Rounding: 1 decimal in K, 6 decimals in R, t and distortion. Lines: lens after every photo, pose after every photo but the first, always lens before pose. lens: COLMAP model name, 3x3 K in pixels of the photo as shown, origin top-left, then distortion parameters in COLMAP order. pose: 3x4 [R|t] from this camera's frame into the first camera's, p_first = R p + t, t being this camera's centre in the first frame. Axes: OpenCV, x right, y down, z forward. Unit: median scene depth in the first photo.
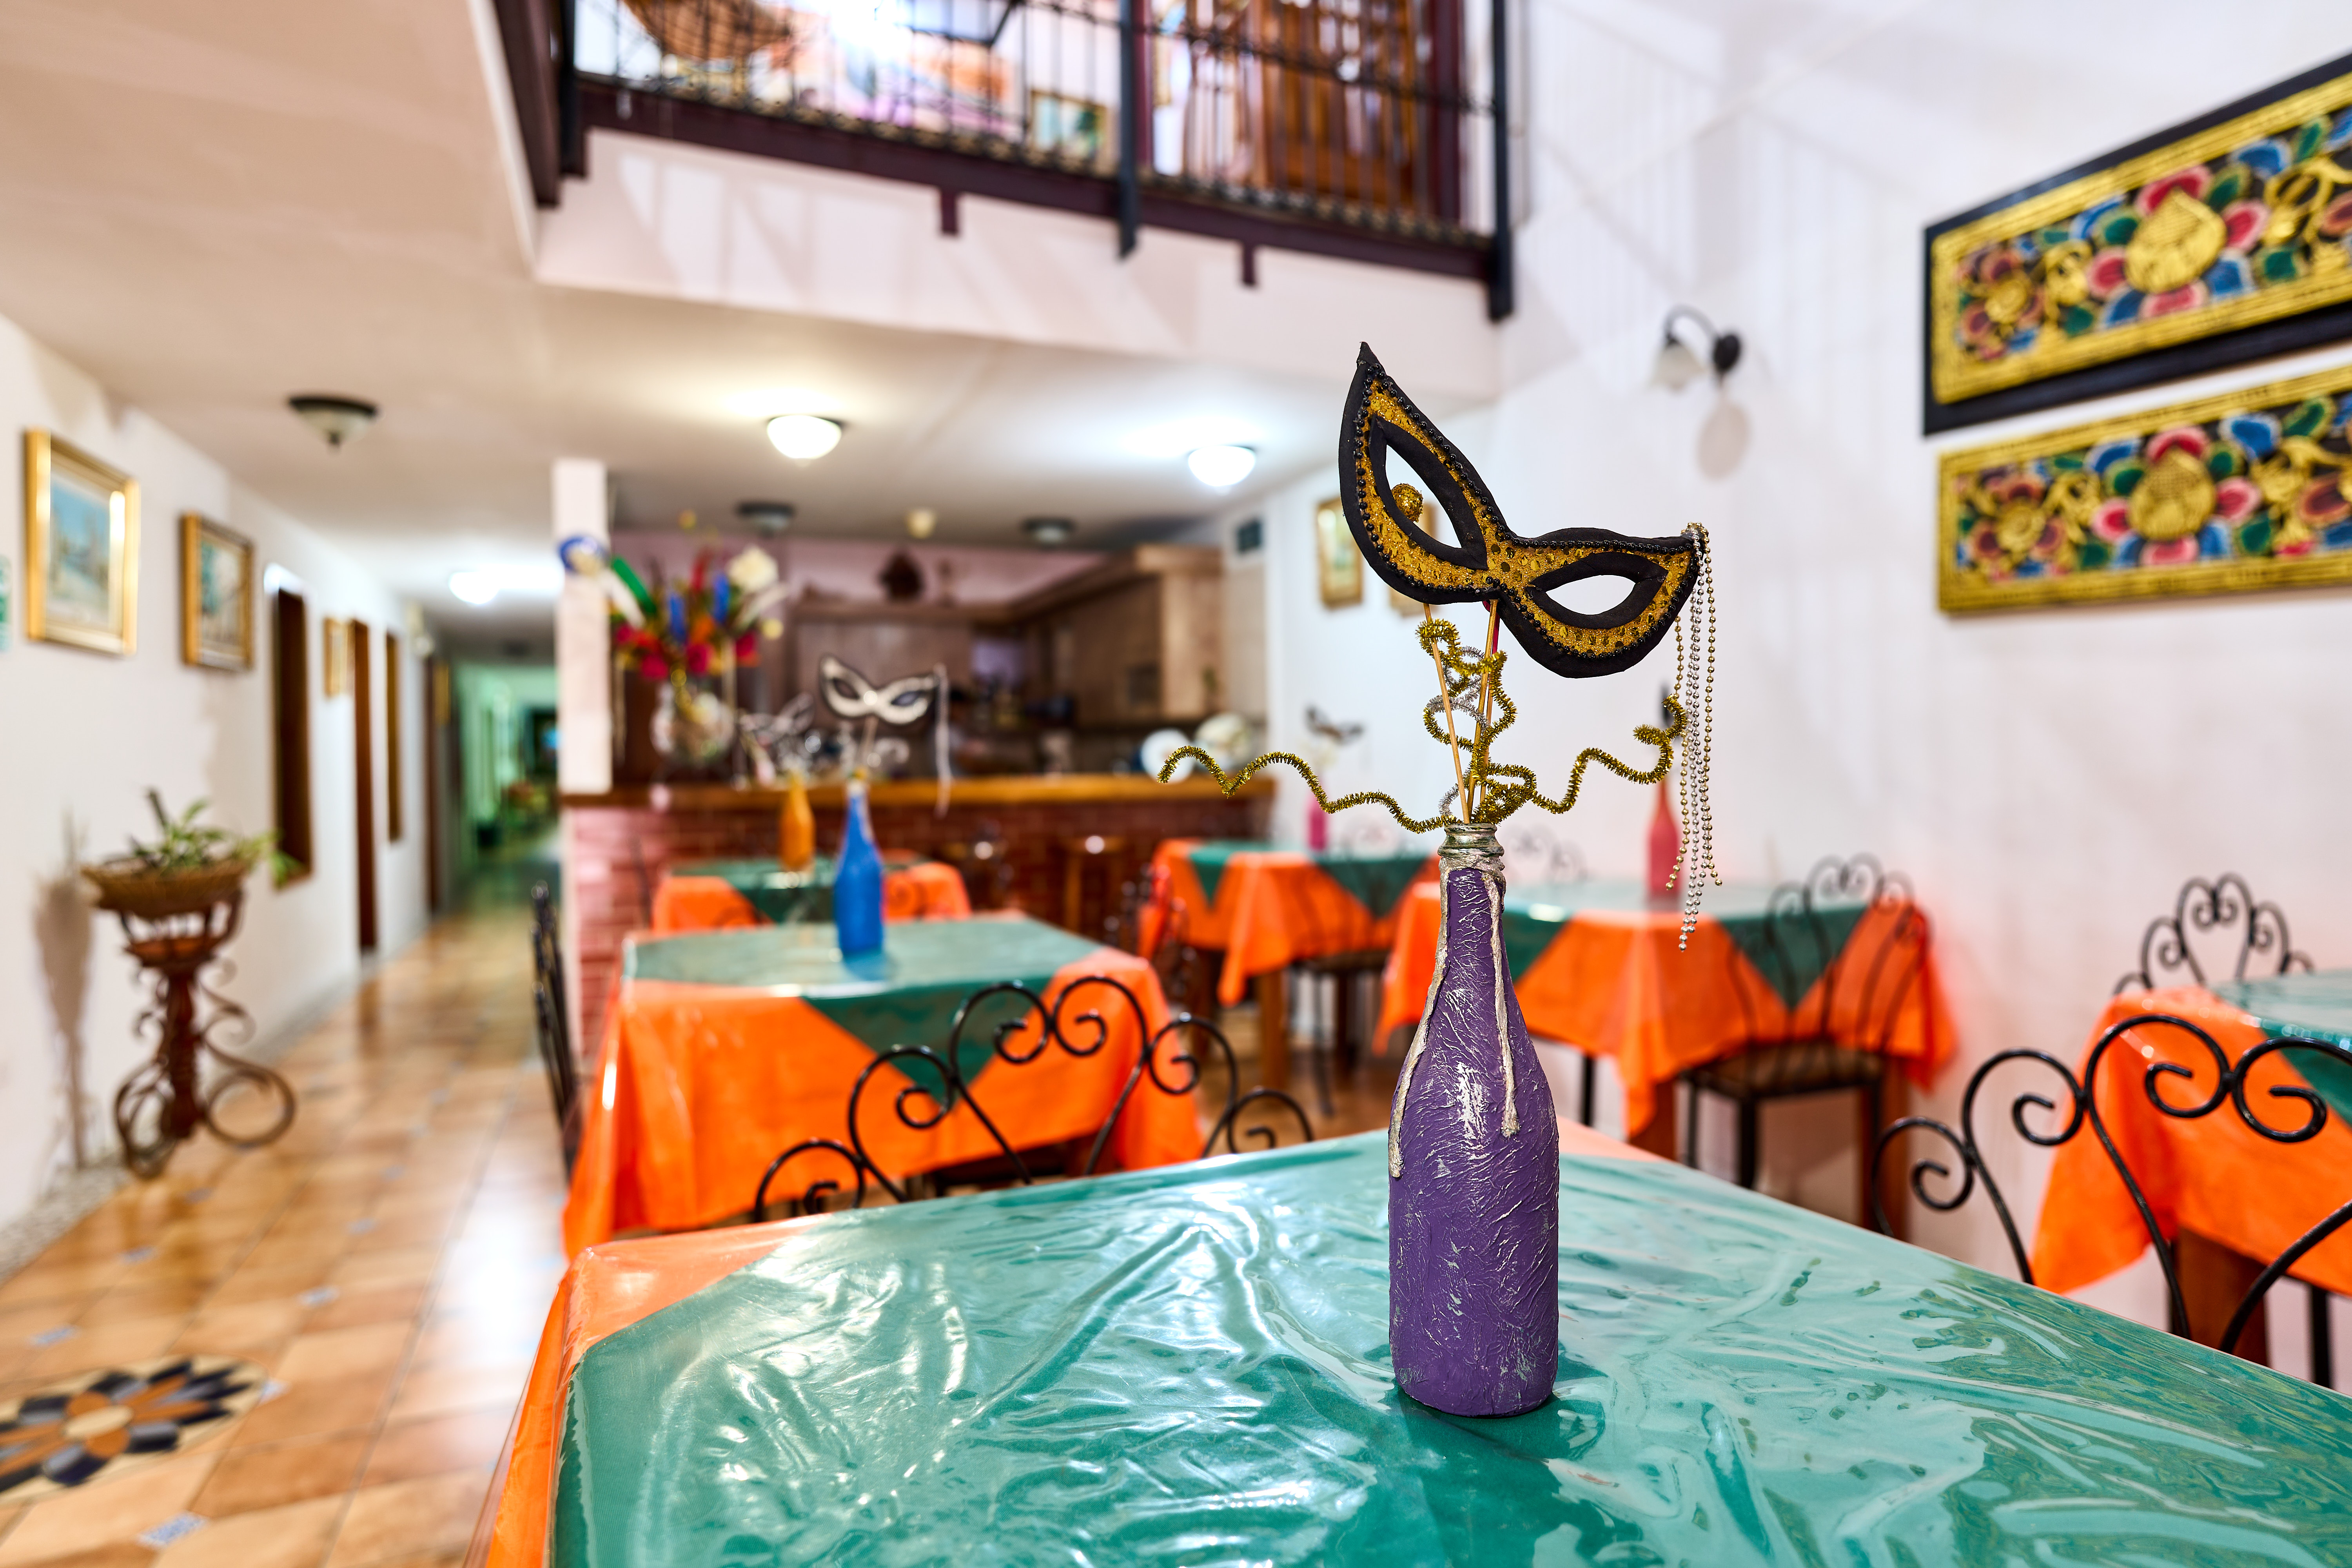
lens RADIAL K [[1299.4, 0, 1177.7], [0, 1299.4, 778.2], [0, 0, 1]] dist [-0.053794, 0.038336]
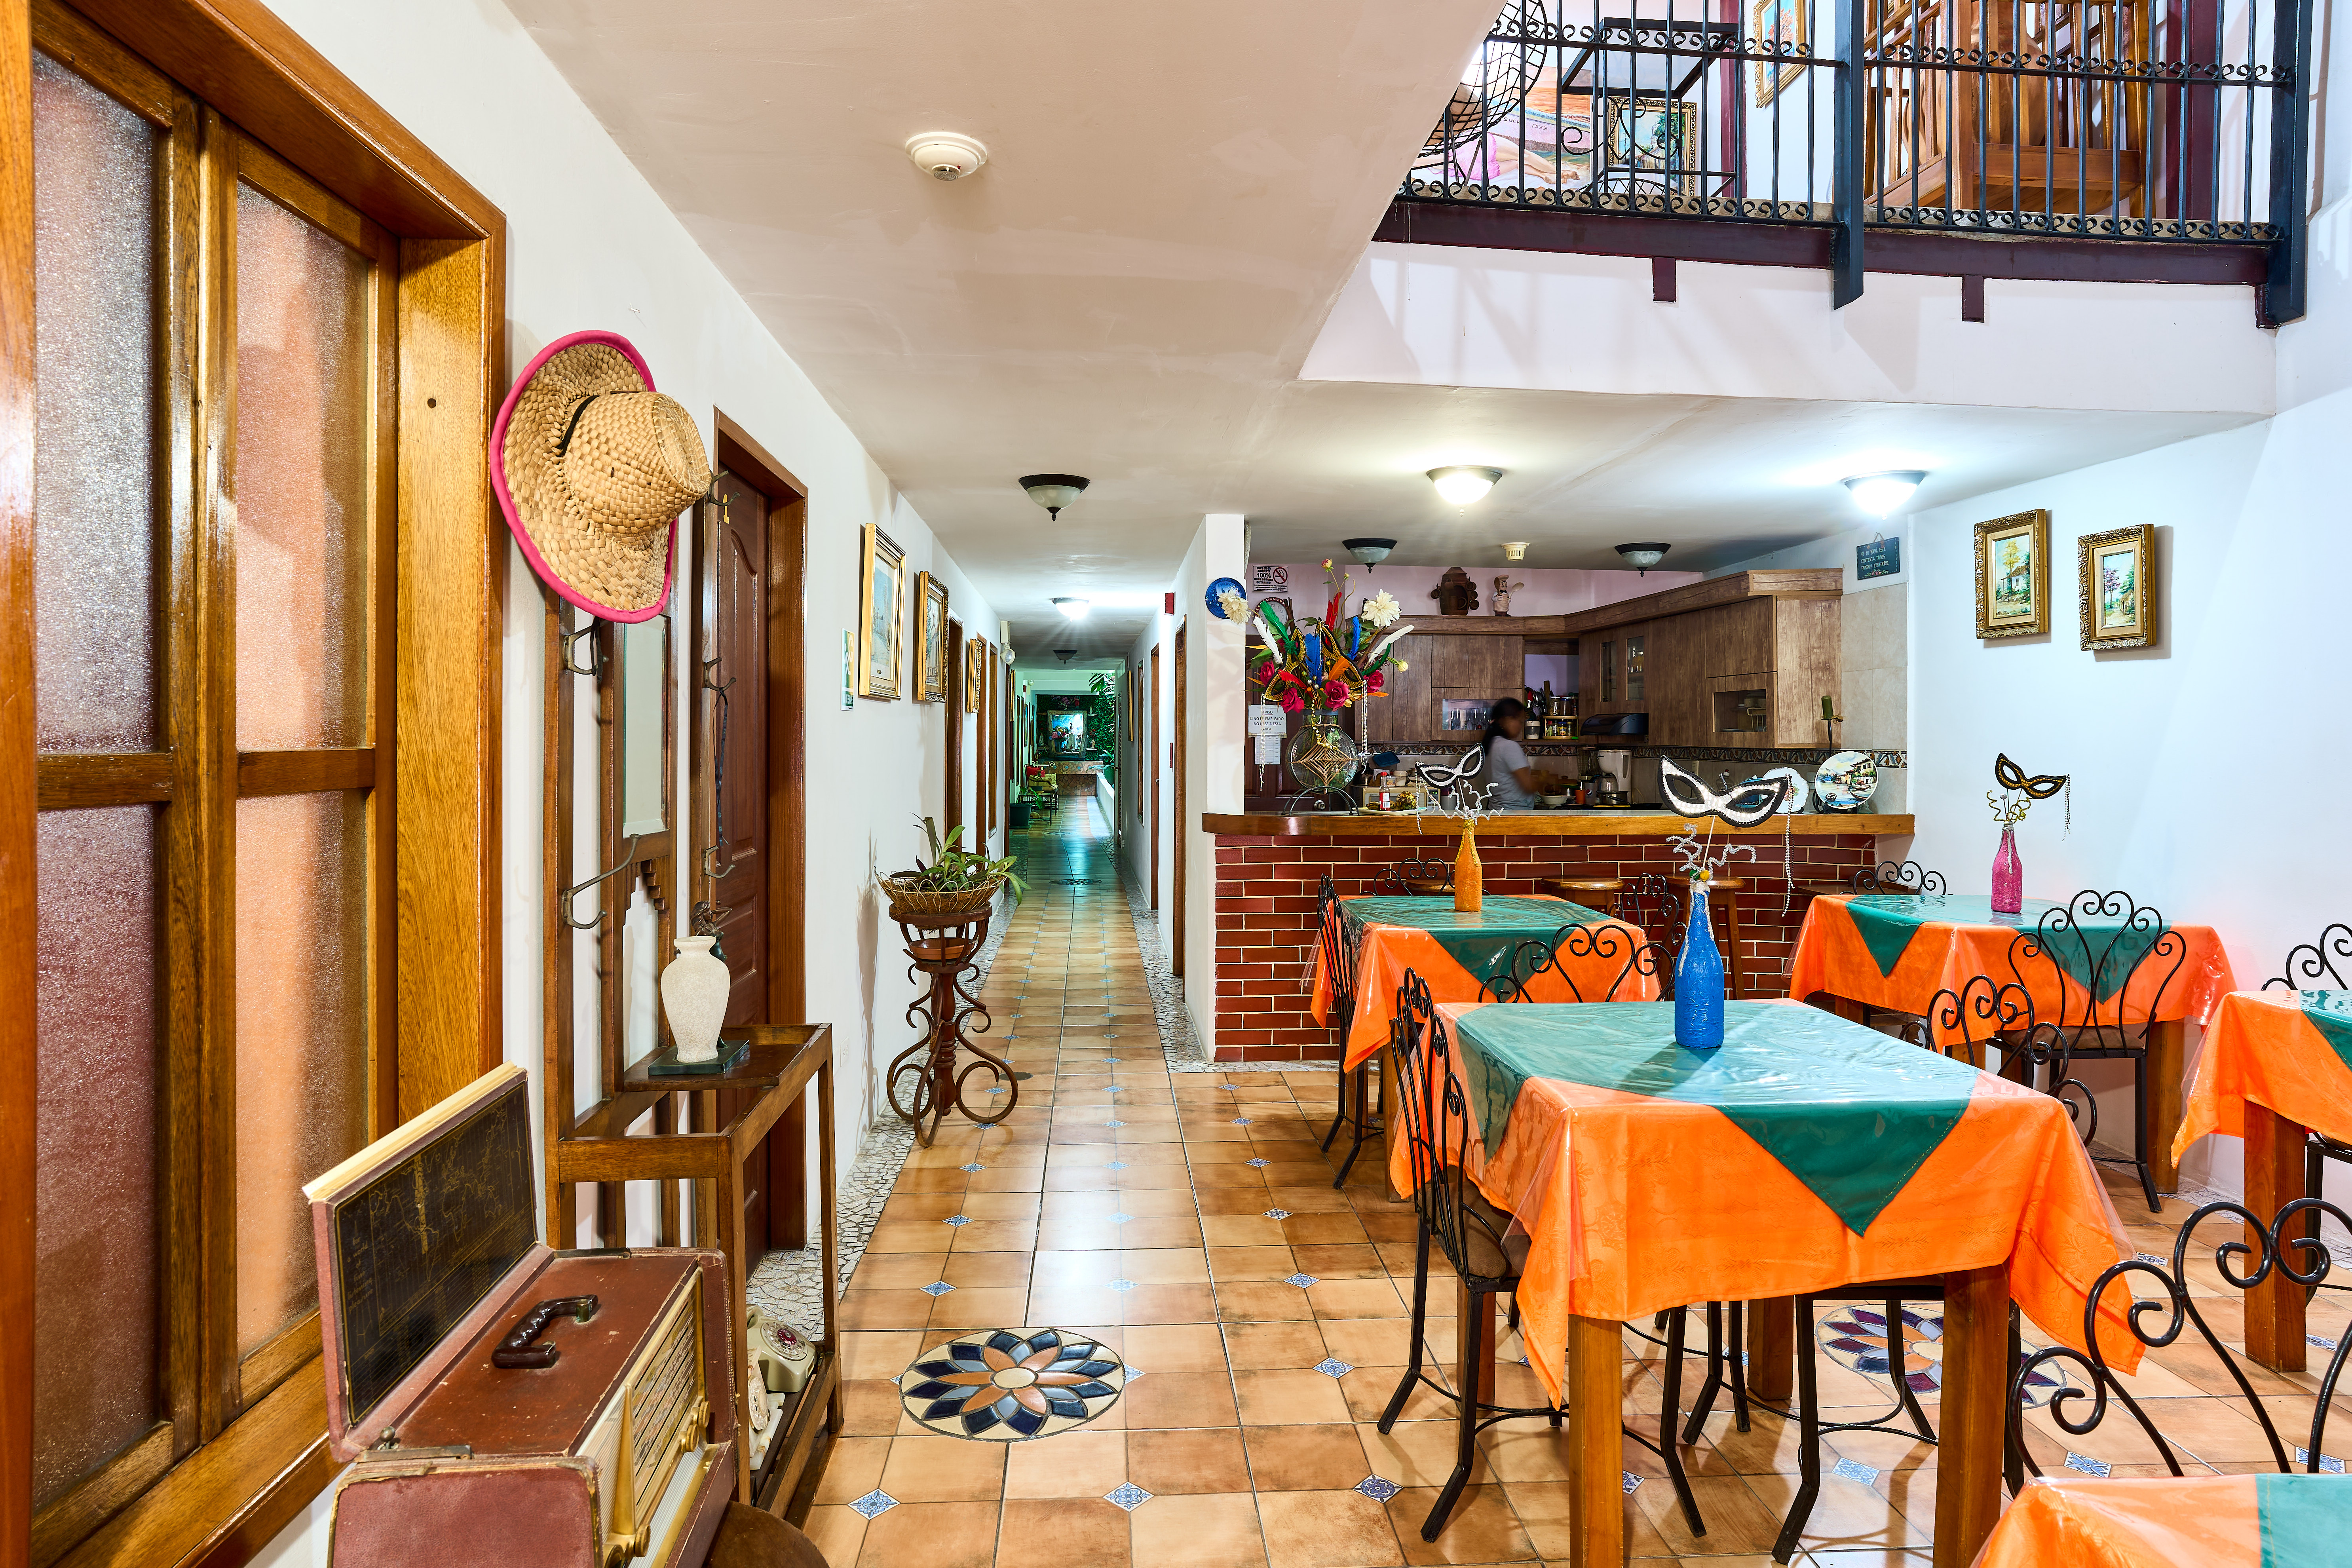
lens RADIAL K [[1297.2, 0, 1181.4], [0, 1297.2, 743.2], [0, 0, 1]] dist [-0.056383, 0.042786]
pose [[0.944941, 0.017736, -0.326761, -0.186815], [-0.021352, 0.999744, -0.007482, -0.055314], [0.326544, 0.014047, 0.945077, -0.062955]]
